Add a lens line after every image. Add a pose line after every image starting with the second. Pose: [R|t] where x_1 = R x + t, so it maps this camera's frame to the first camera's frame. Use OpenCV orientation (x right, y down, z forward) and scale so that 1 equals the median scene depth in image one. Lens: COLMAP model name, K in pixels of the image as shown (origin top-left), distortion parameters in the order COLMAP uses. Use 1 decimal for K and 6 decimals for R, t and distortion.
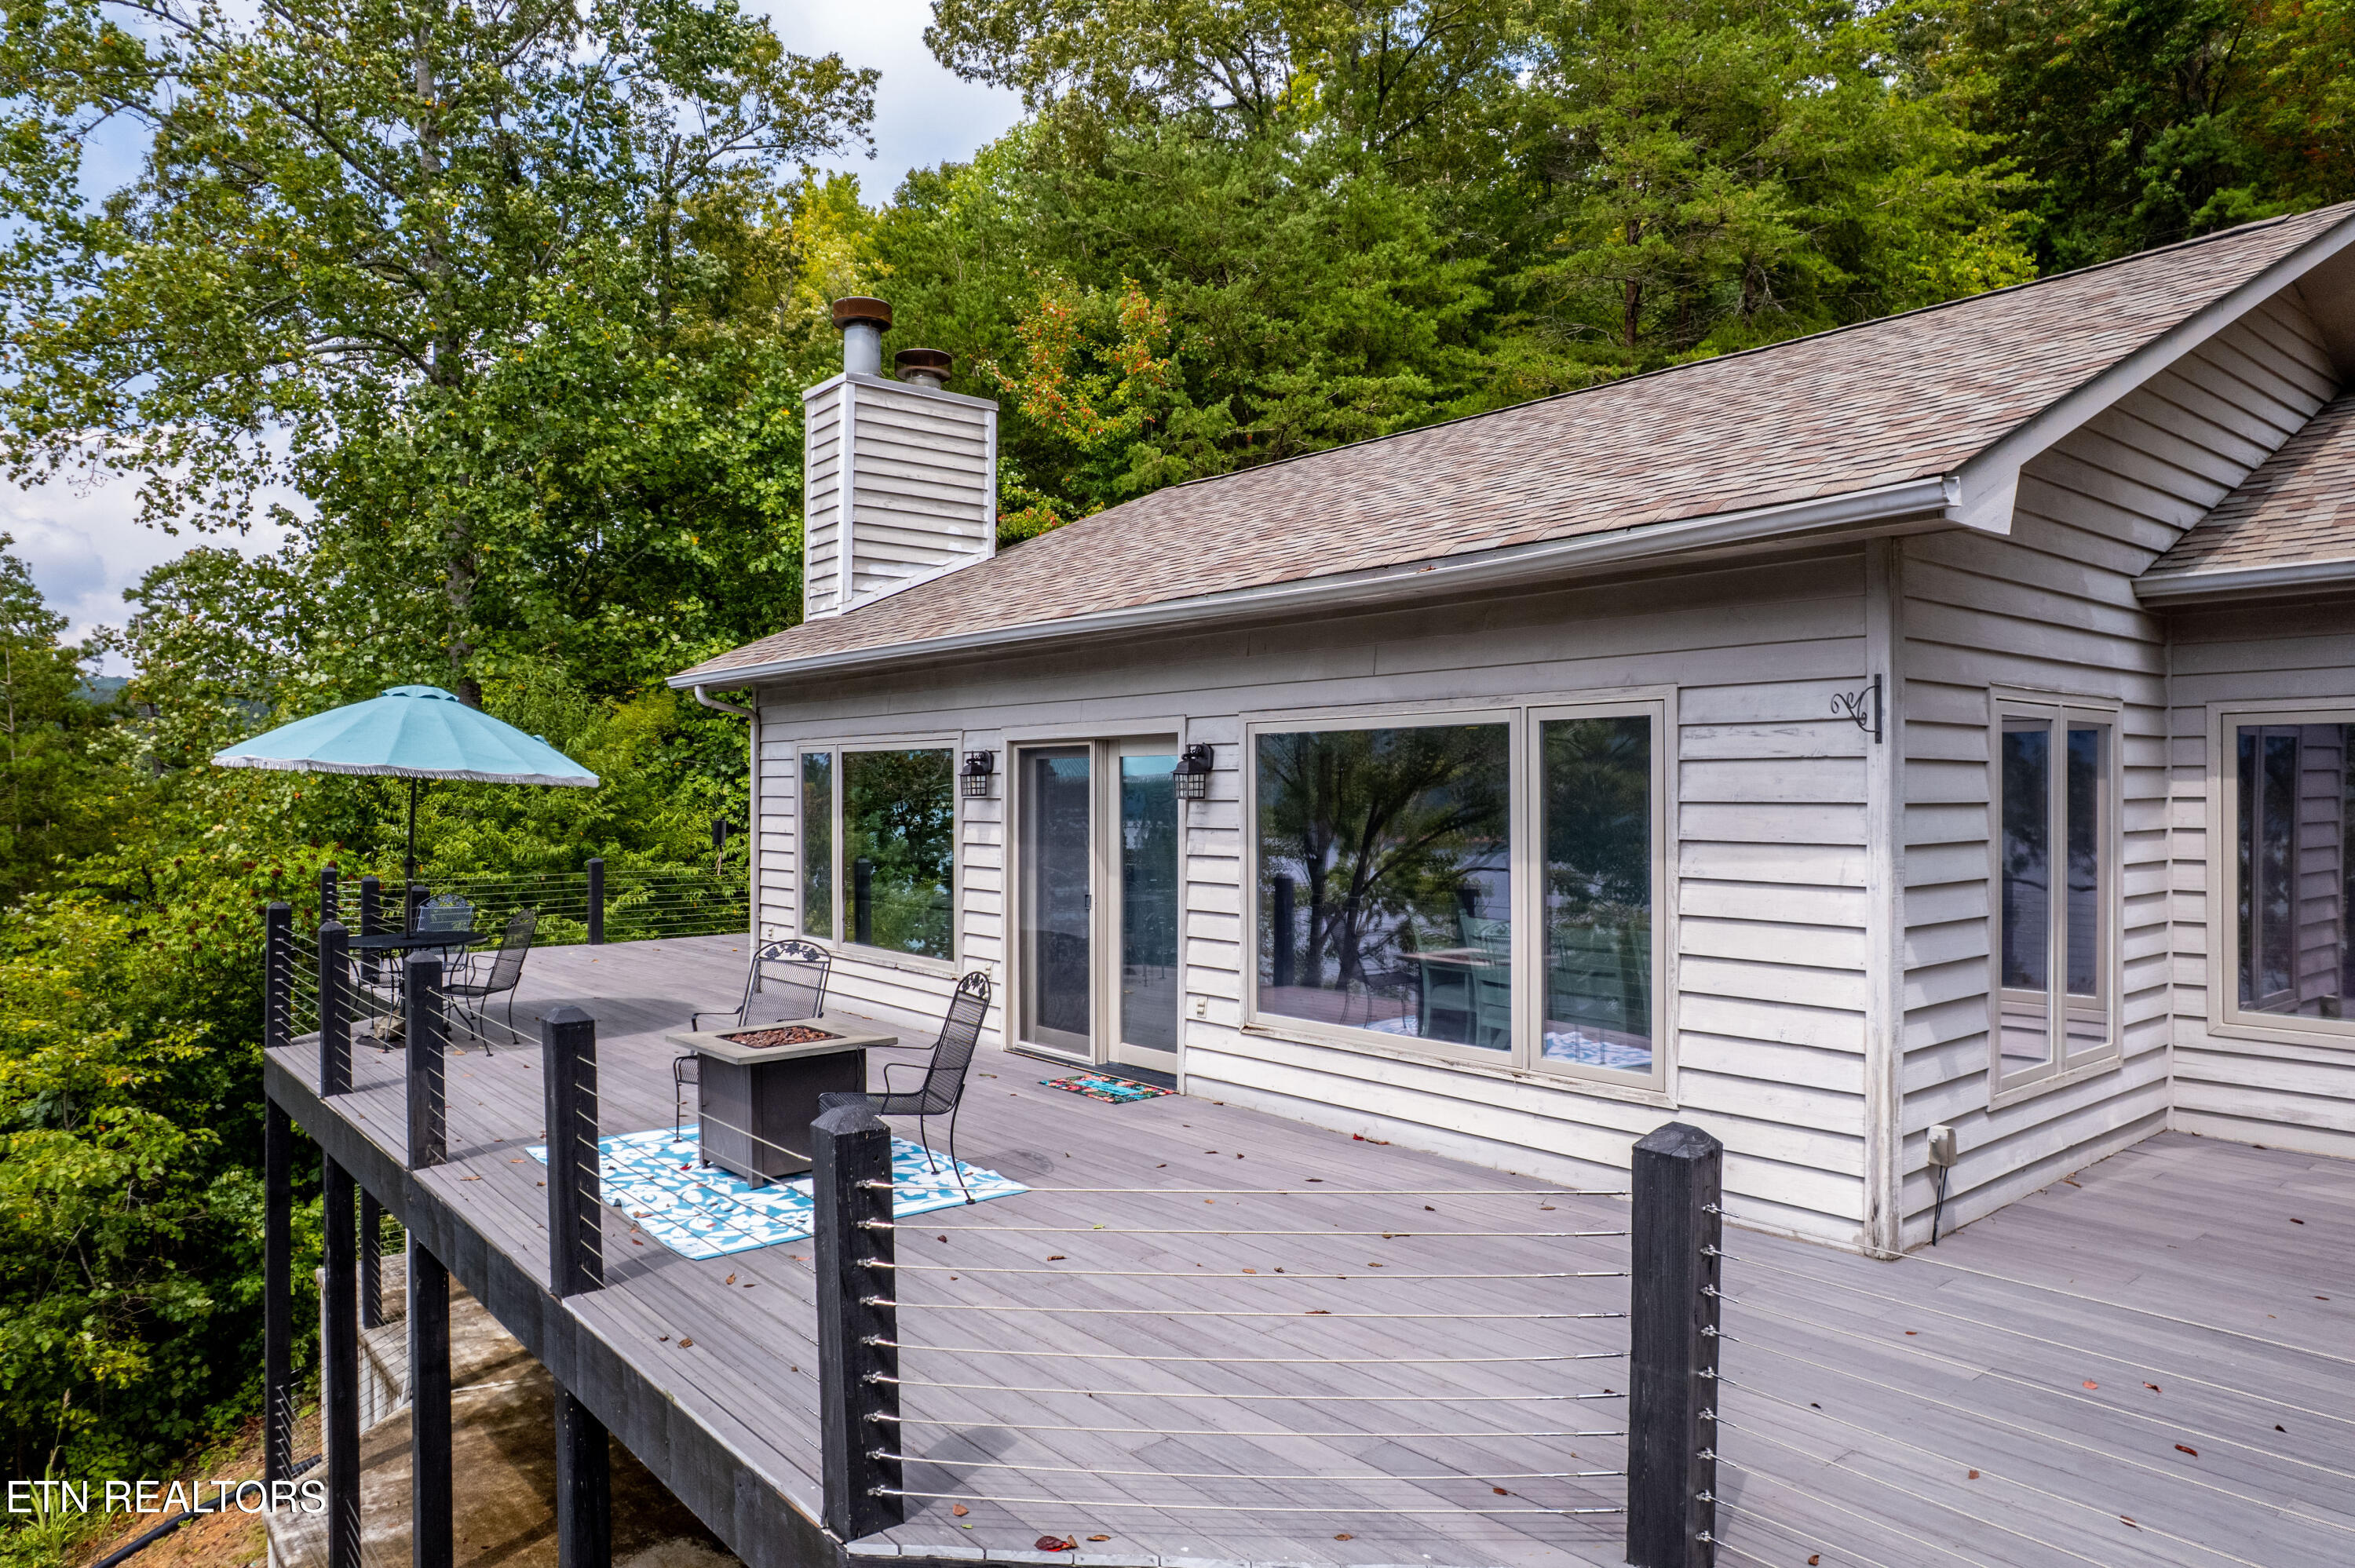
lens RADIAL K [[1486.3, 0, 1162.2], [0, 1486.3, 789.3], [0, 0, 1]] dist [-0.054185, 0.053244]
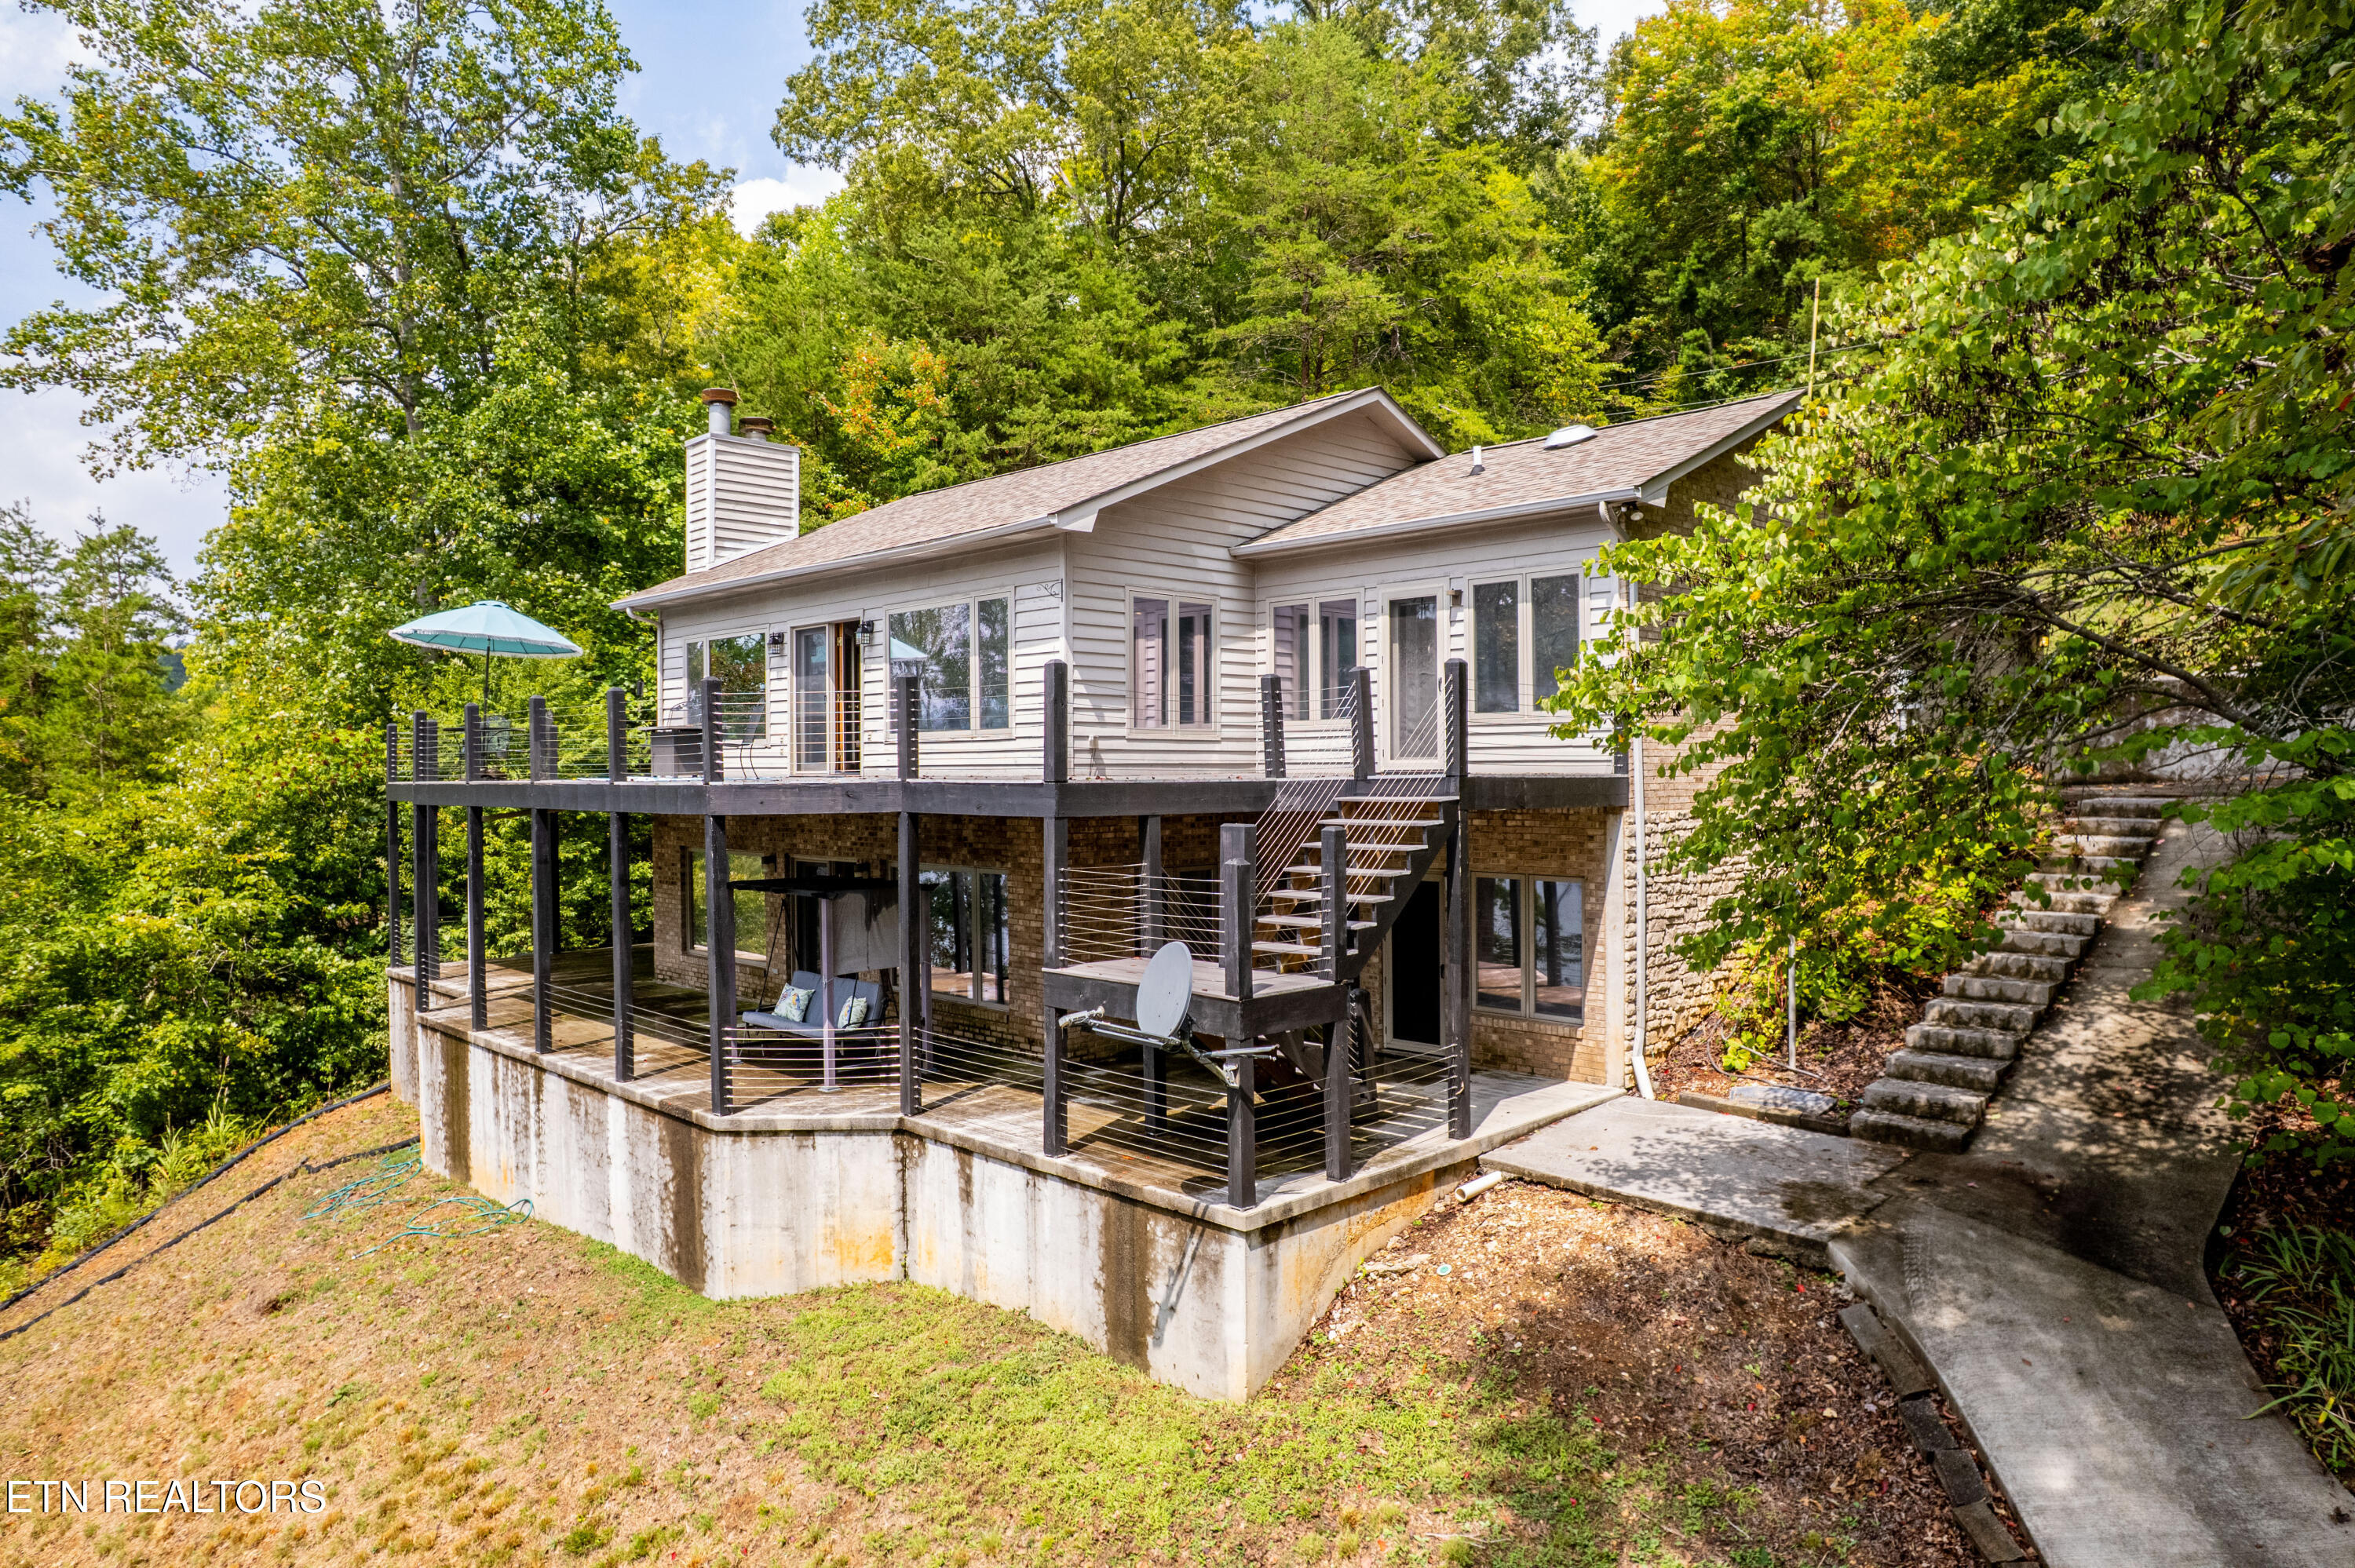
lens RADIAL K [[1486.3, 0, 1199.4], [0, 1486.3, 795.7], [0, 0, 1]] dist [-0.054185, 0.053244]
pose [[0.995019, -0.009008, 0.099274, 0.101038], [0.007101, 0.999784, 0.019548, 0.065712], [-0.099429, -0.018746, 0.994868, -0.438616]]
